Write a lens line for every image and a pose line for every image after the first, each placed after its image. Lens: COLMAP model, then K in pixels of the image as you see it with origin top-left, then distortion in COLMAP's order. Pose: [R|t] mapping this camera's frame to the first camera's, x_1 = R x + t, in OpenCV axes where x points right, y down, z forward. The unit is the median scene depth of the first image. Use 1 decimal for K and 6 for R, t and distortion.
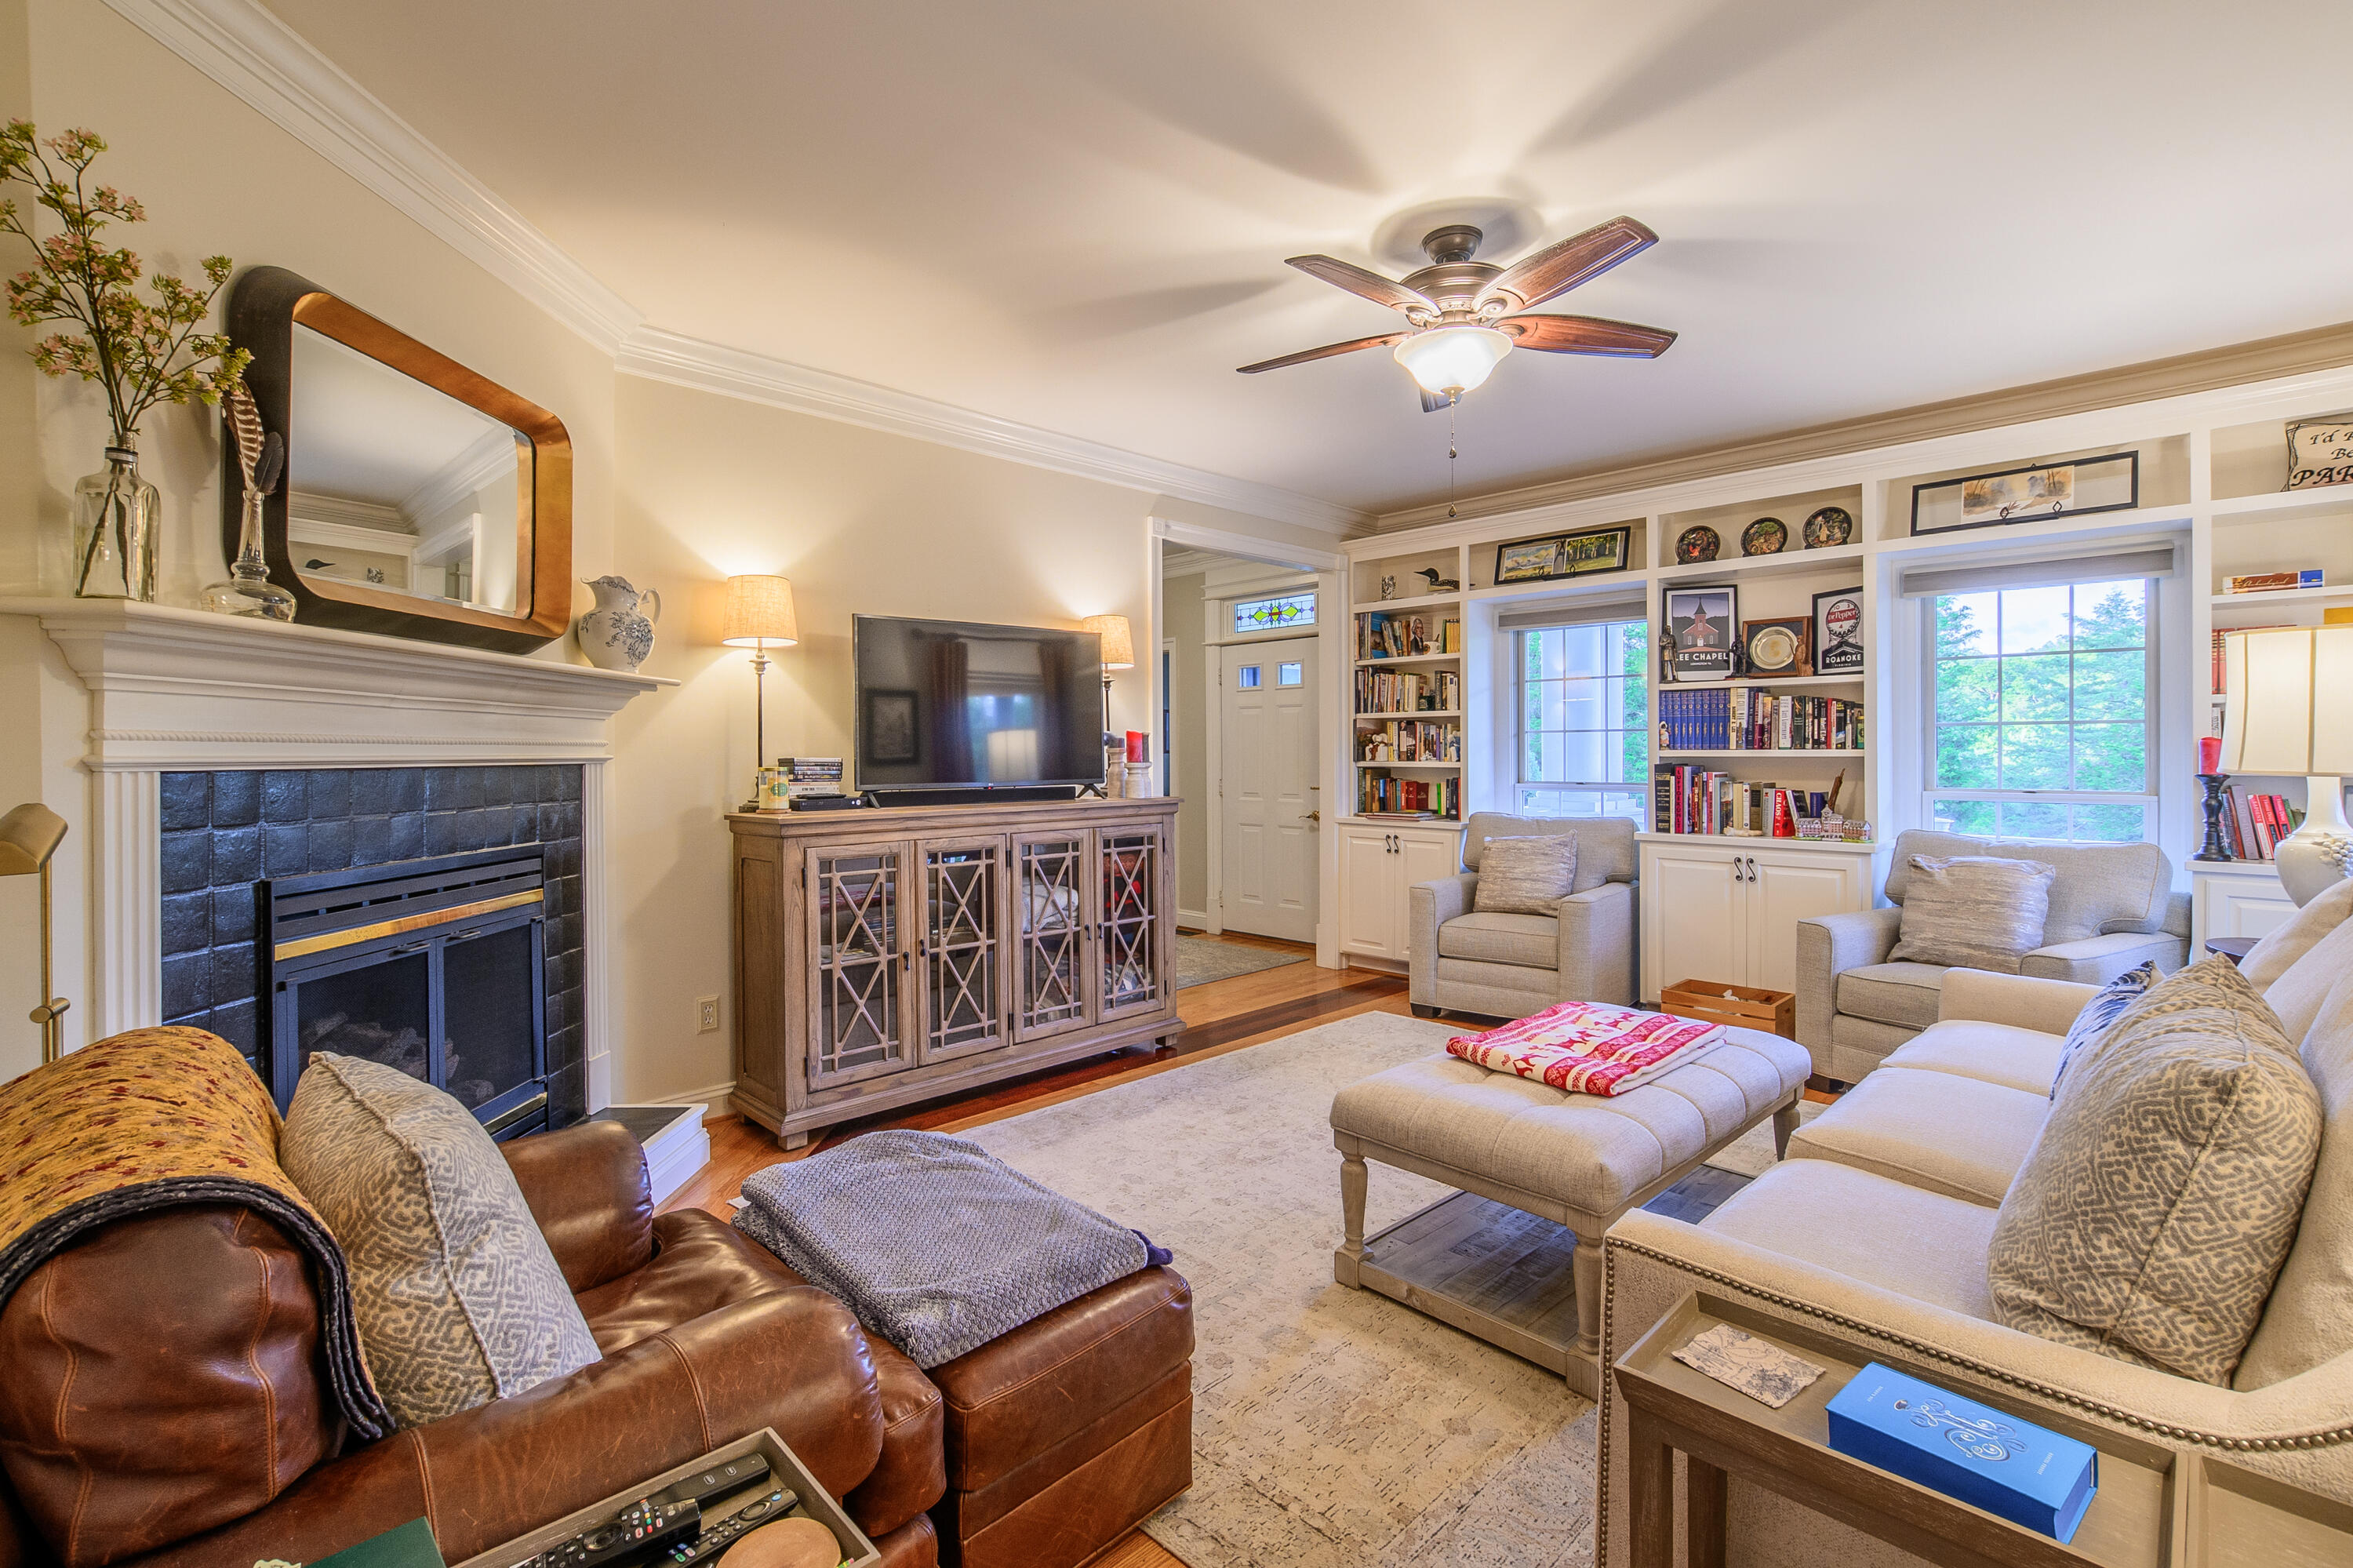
lens RADIAL K [[1052.6, 0, 1180.5], [0, 1052.6, 754.4], [0, 0, 1]] dist [-0.011984, 0.003460]
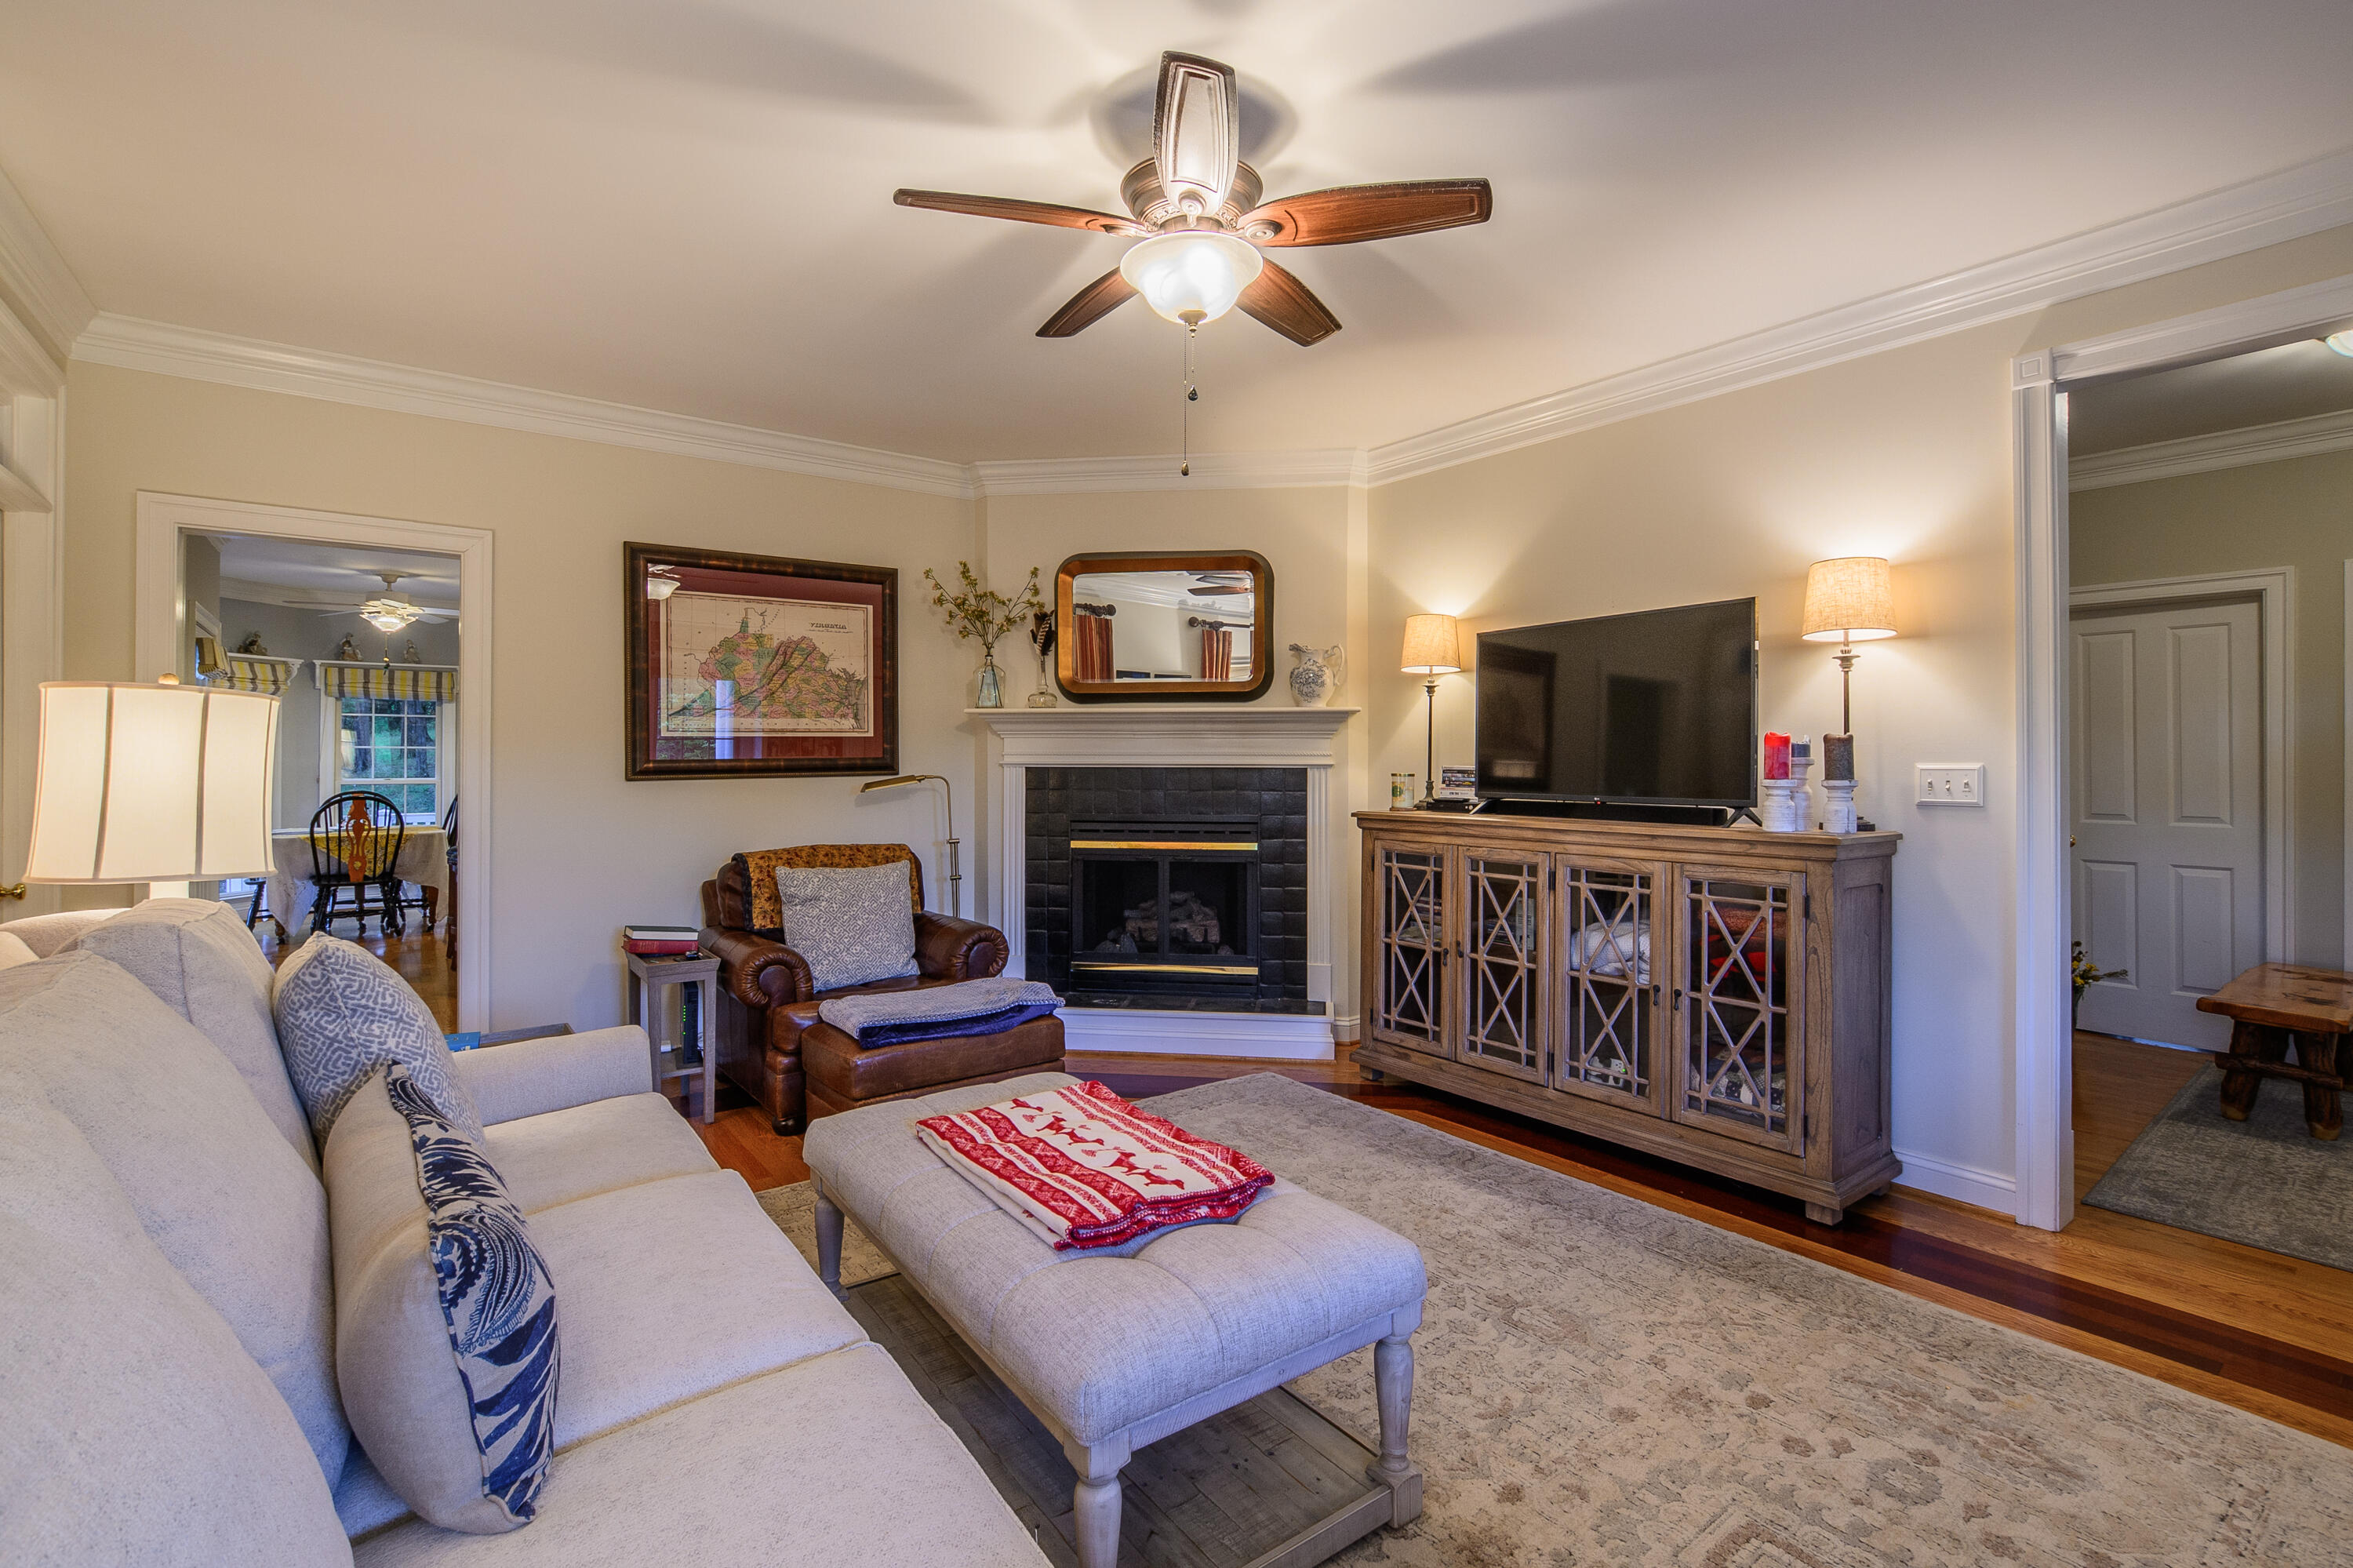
lens RADIAL K [[1052.6, 0, 1155.4], [0, 1052.6, 761.9], [0, 0, 1]] dist [-0.011984, 0.003460]
pose [[-0.141307, 0.002259, -0.989963, 0.814560], [-0.004883, 0.999984, 0.002979, -0.003496], [0.989954, 0.005255, -0.141294, 0.831735]]
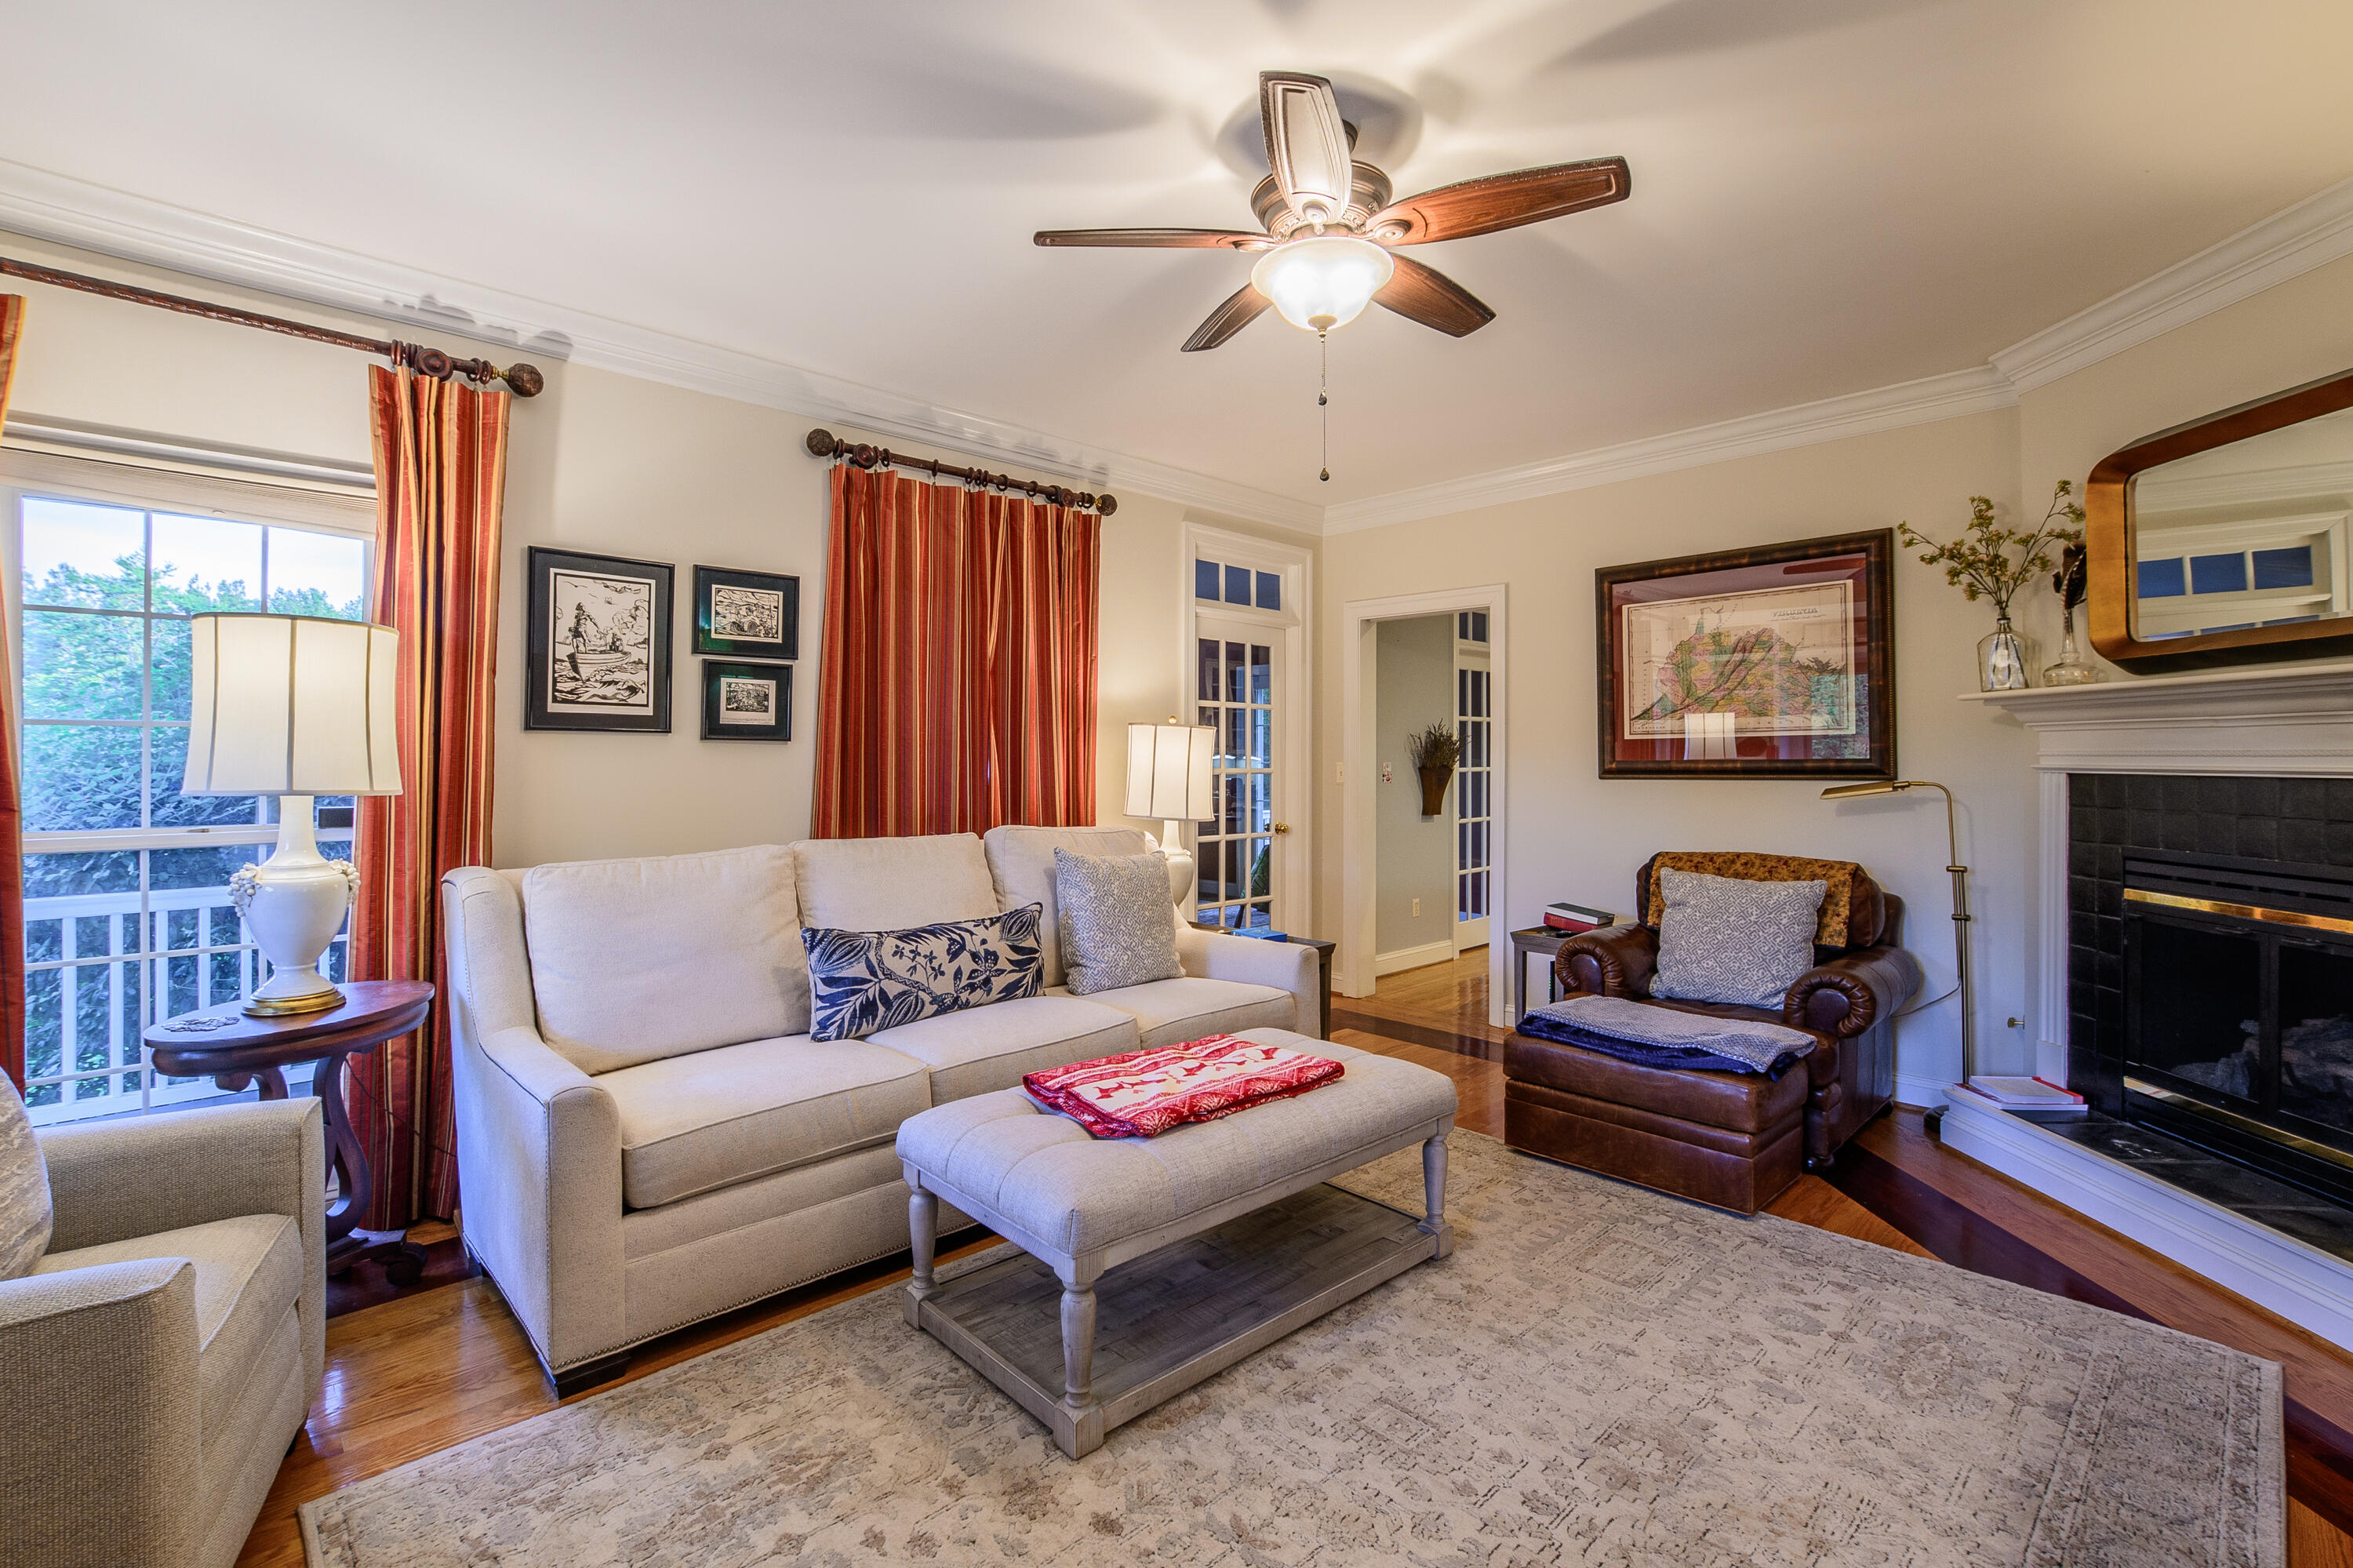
lens RADIAL K [[1052.6, 0, 1189.3], [0, 1052.6, 748.3], [0, 0, 1]] dist [-0.011984, 0.003460]
pose [[-0.999924, -0.001265, 0.012303, 0.273901], [-0.001289, 0.999997, -0.001970, -0.010758], [-0.012300, -0.001985, -0.999922, 1.393755]]
